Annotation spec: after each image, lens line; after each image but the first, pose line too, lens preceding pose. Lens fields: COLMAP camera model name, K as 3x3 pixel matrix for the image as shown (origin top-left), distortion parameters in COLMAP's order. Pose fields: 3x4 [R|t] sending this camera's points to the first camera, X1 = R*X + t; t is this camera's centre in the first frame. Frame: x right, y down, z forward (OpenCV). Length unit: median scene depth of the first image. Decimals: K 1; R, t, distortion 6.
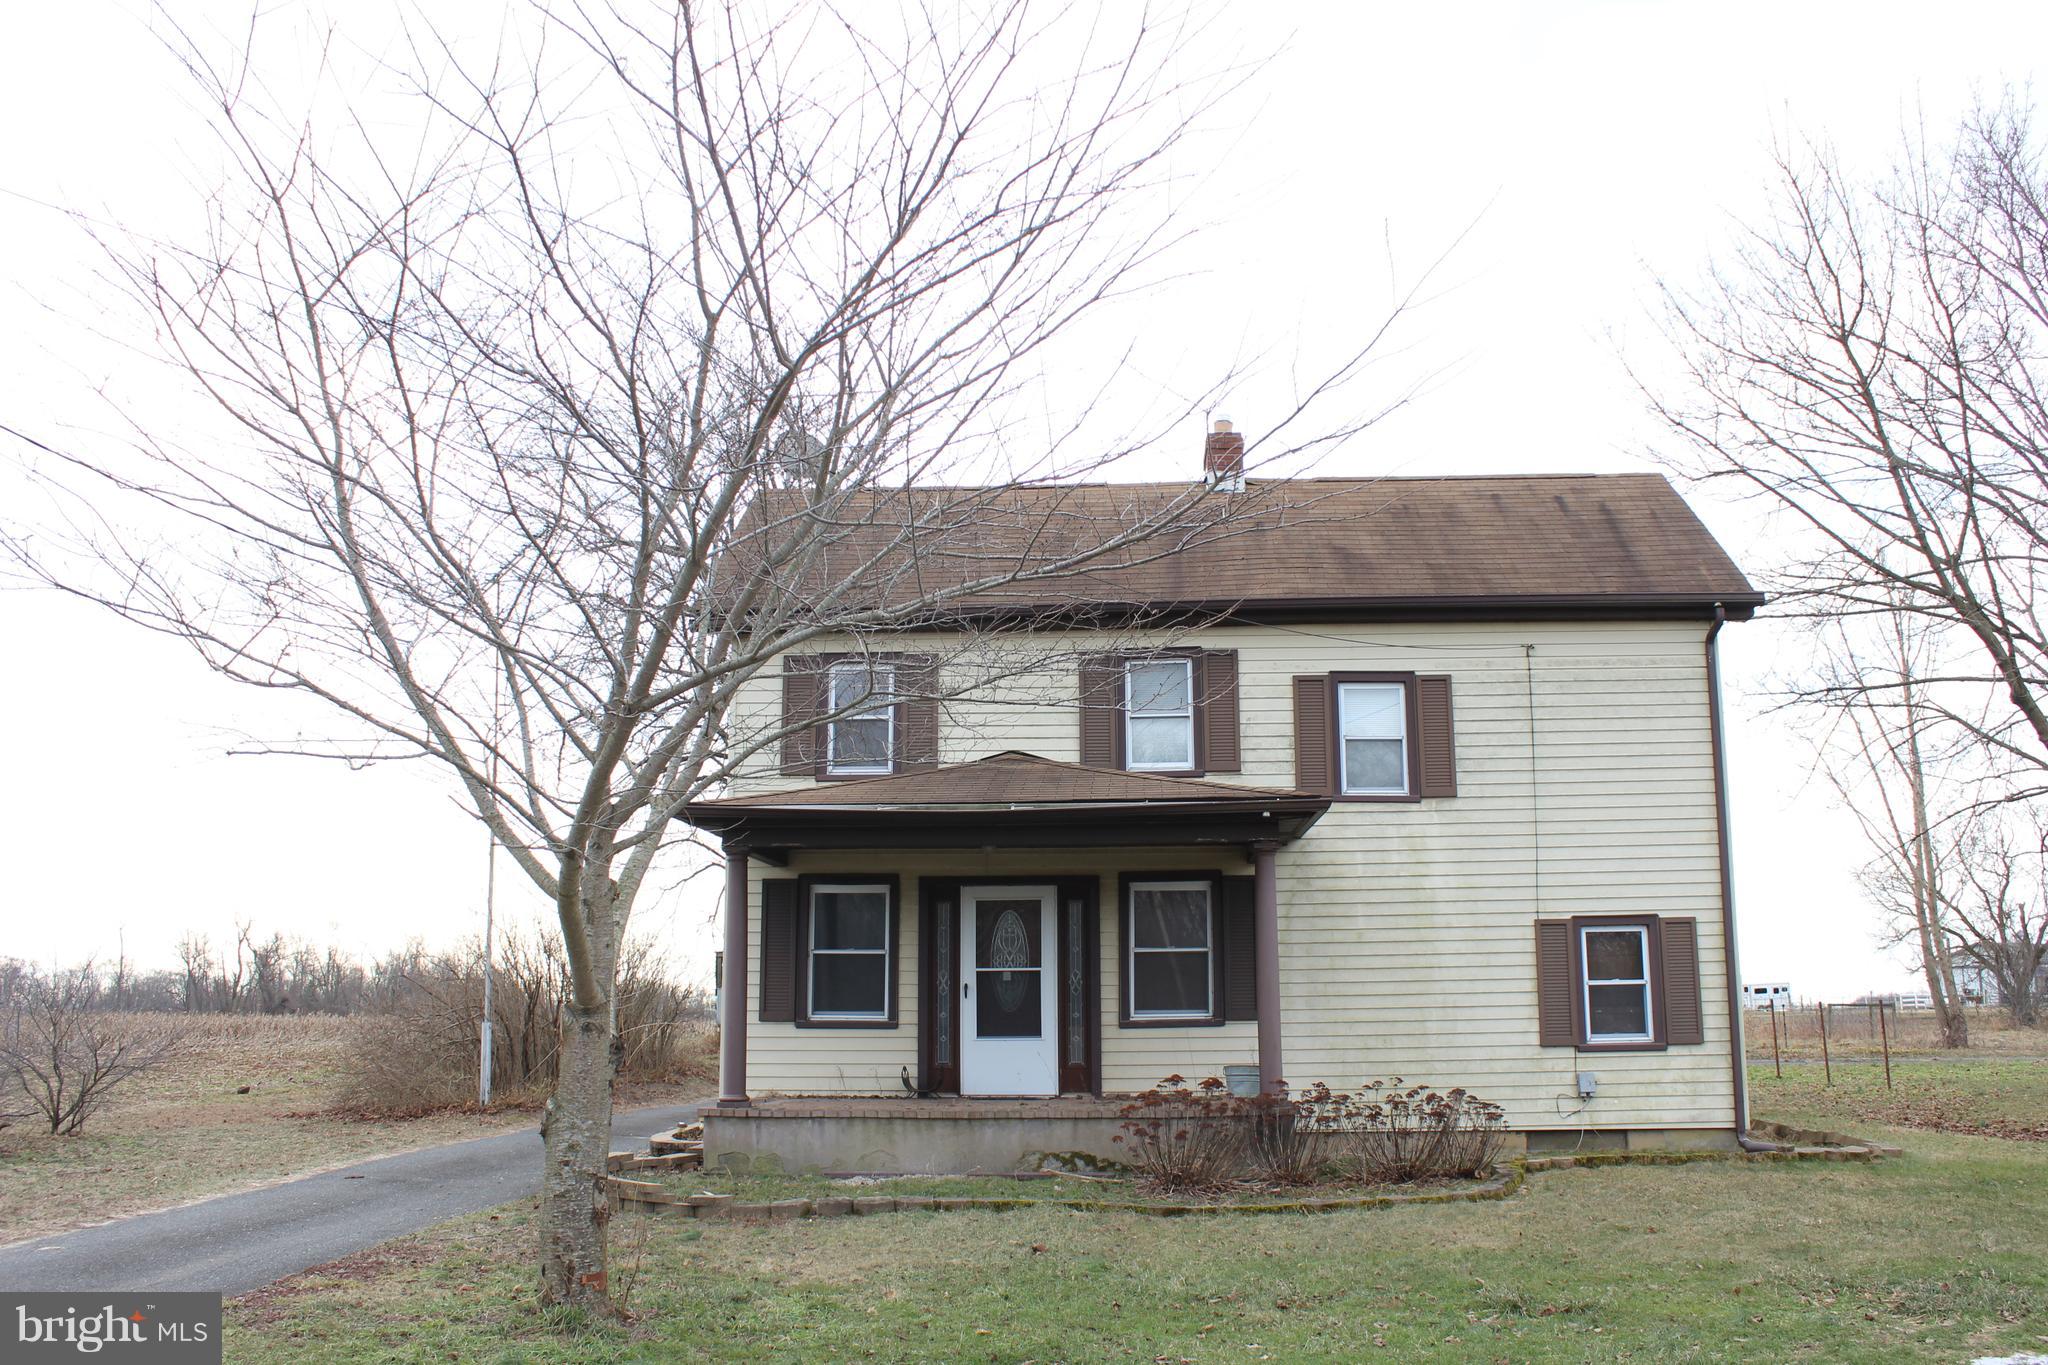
lens RADIAL K [[1734.4, 0, 1056.2], [0, 1734.4, 690.9], [0, 0, 1]] dist [-0.166226, 0.155538]
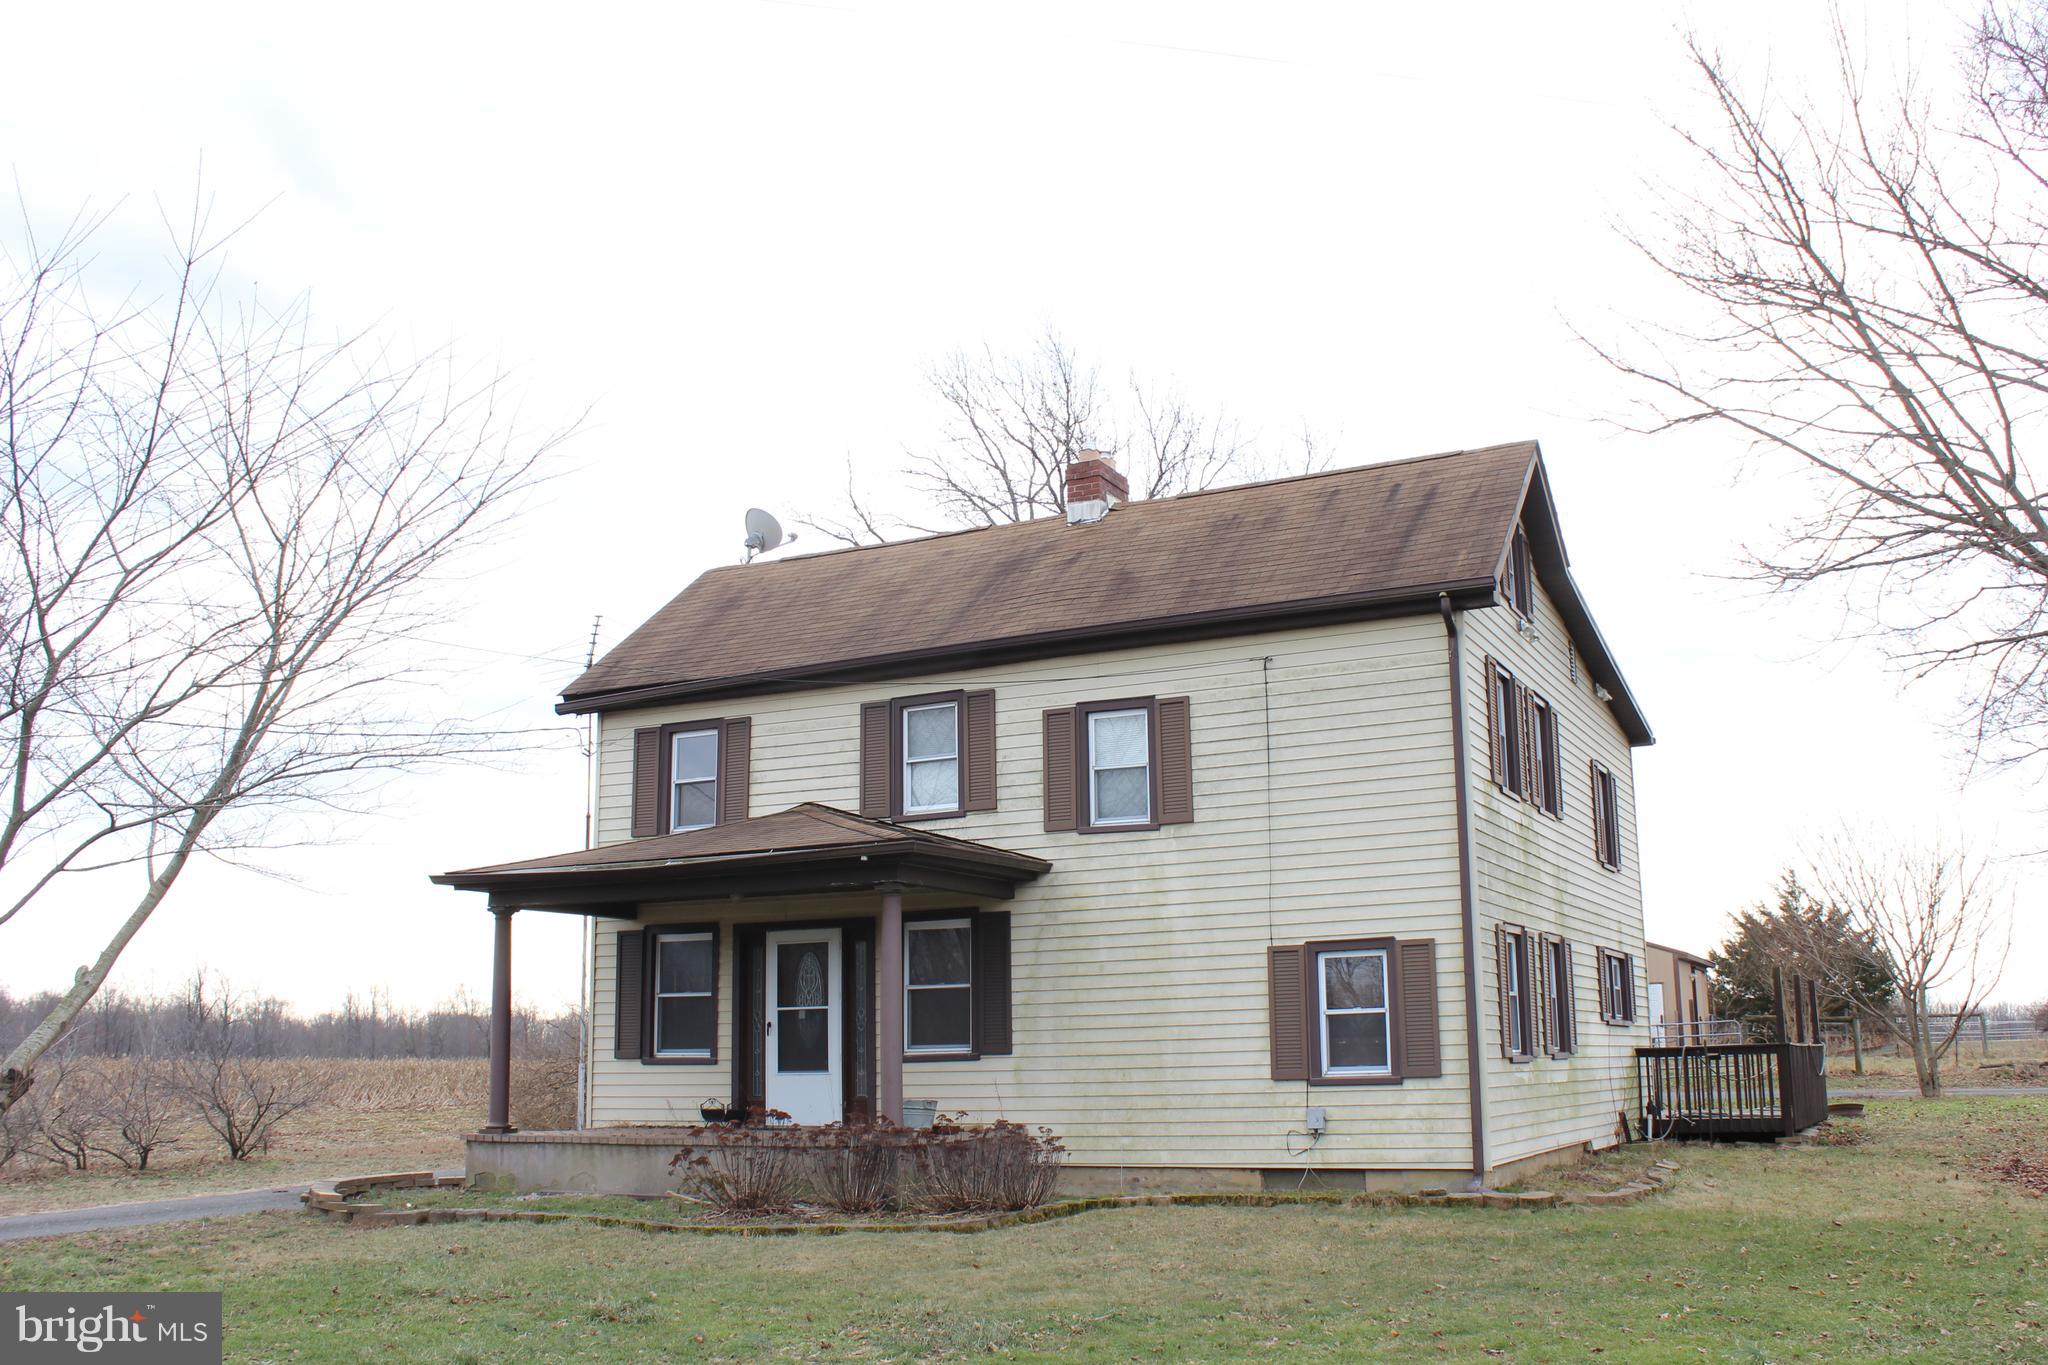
lens RADIAL K [[1854.8, 0, 1024.0], [0, 1854.8, 682.5], [0, 0, 1]] dist [-0.183840, 0.300233]
pose [[0.920602, -0.090304, -0.379917, 0.549861], [0.086508, 0.995883, -0.027092, 0.003382], [0.380799, -0.007925, 0.924624, 0.001545]]
